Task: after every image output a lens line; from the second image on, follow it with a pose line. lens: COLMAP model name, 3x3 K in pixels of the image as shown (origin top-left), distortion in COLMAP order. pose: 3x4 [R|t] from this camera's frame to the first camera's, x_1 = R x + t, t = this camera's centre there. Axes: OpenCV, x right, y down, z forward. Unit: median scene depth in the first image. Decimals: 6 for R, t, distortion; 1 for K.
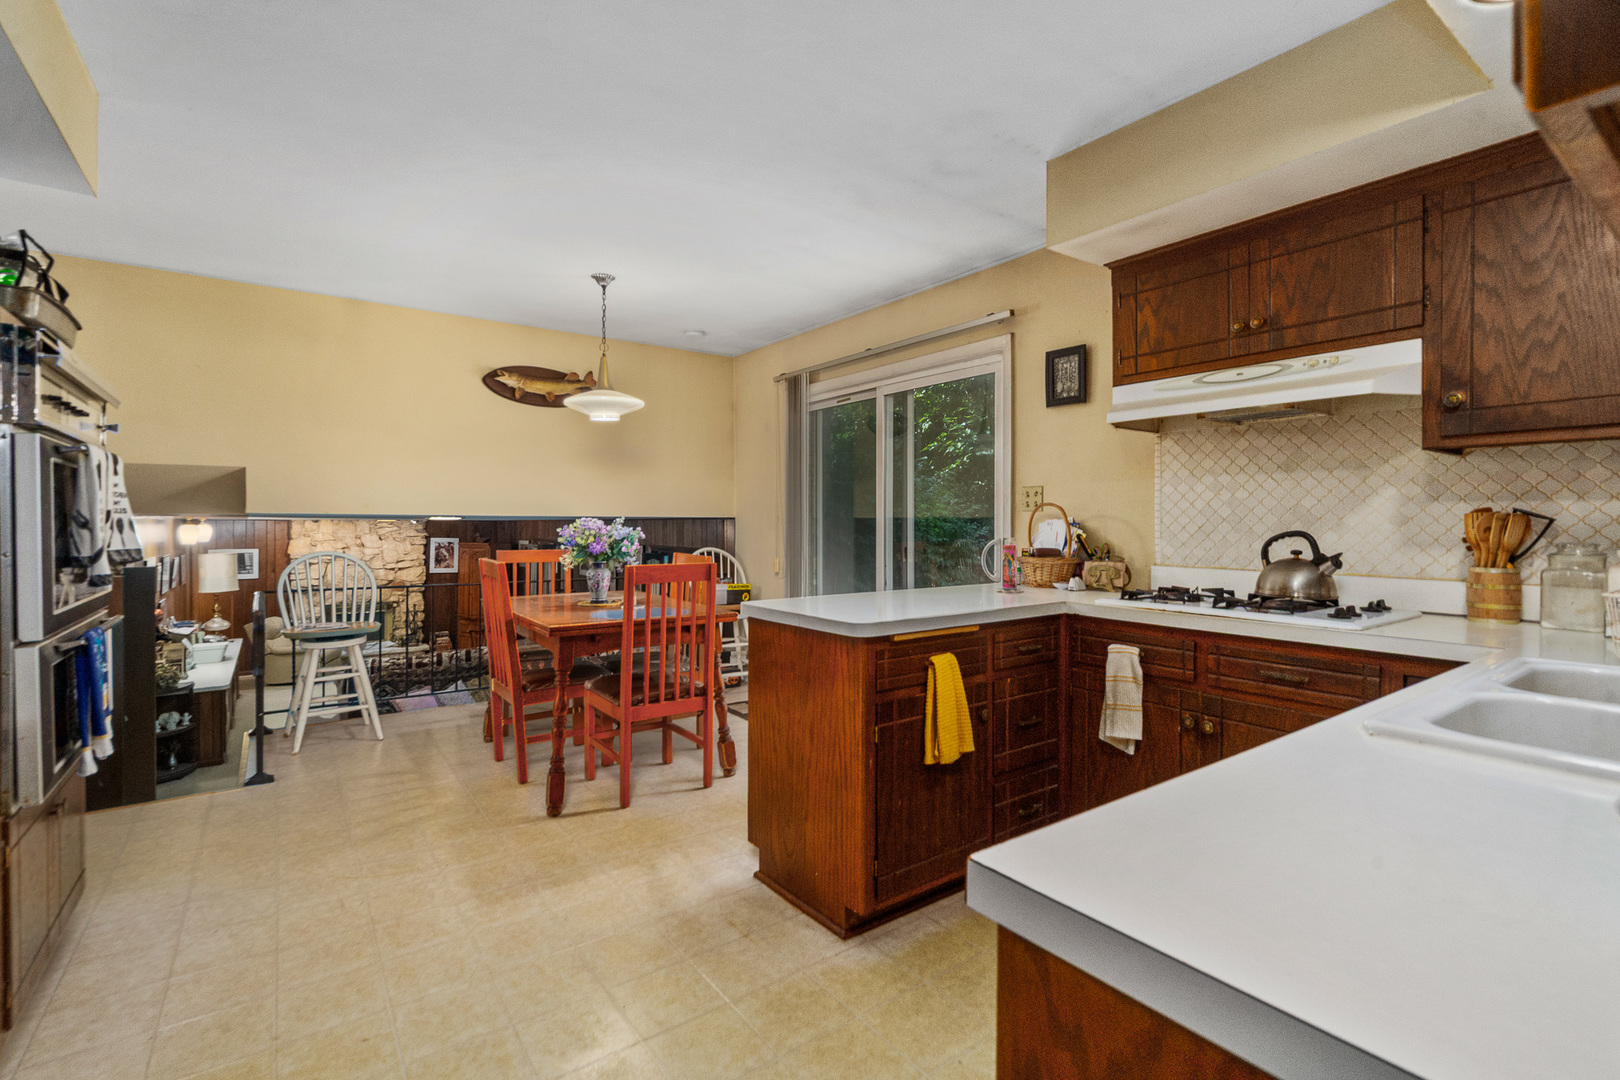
lens RADIAL K [[743.0, 0, 809.3], [0, 743.0, 529.8], [0, 0, 1]] dist [-0.002588, -0.000333]
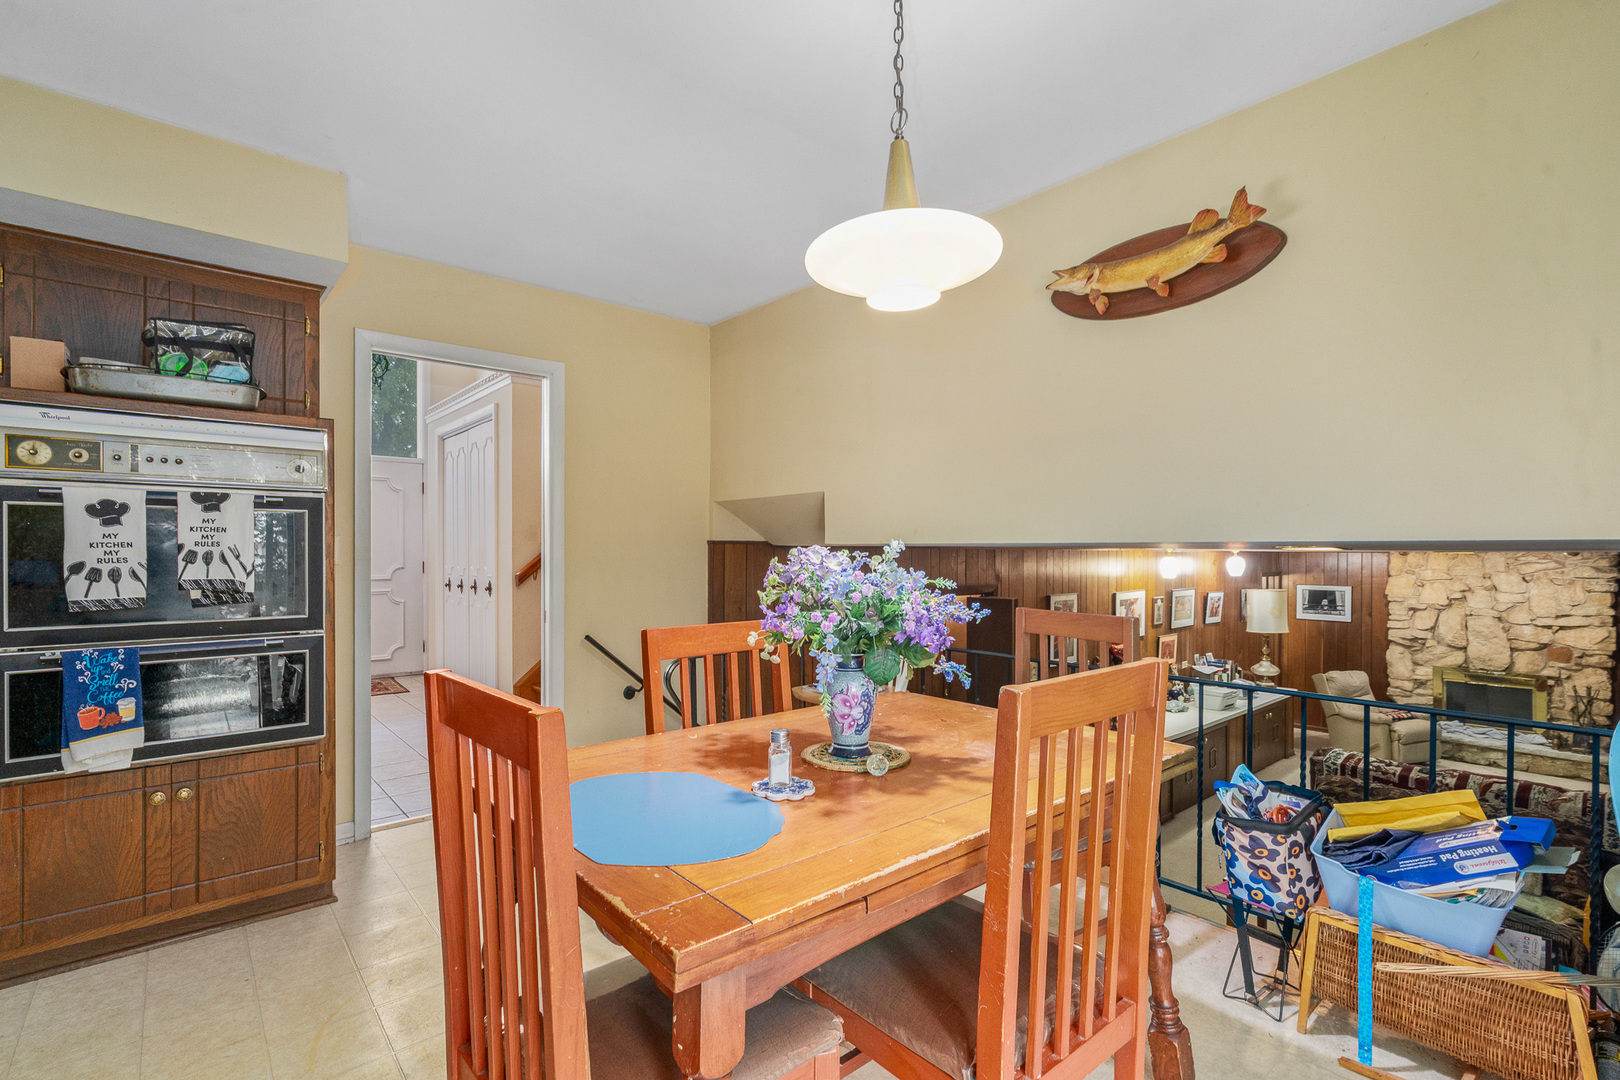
lens RADIAL K [[743.0, 0, 809.5], [0, 743.0, 556.6], [0, 0, 1]] dist [-0.002588, -0.000333]
pose [[0.079202, 0.004644, -0.996848, 0.204824], [-0.012148, 0.999919, 0.003693, -0.019460], [0.996785, 0.011818, 0.079252, 1.591148]]
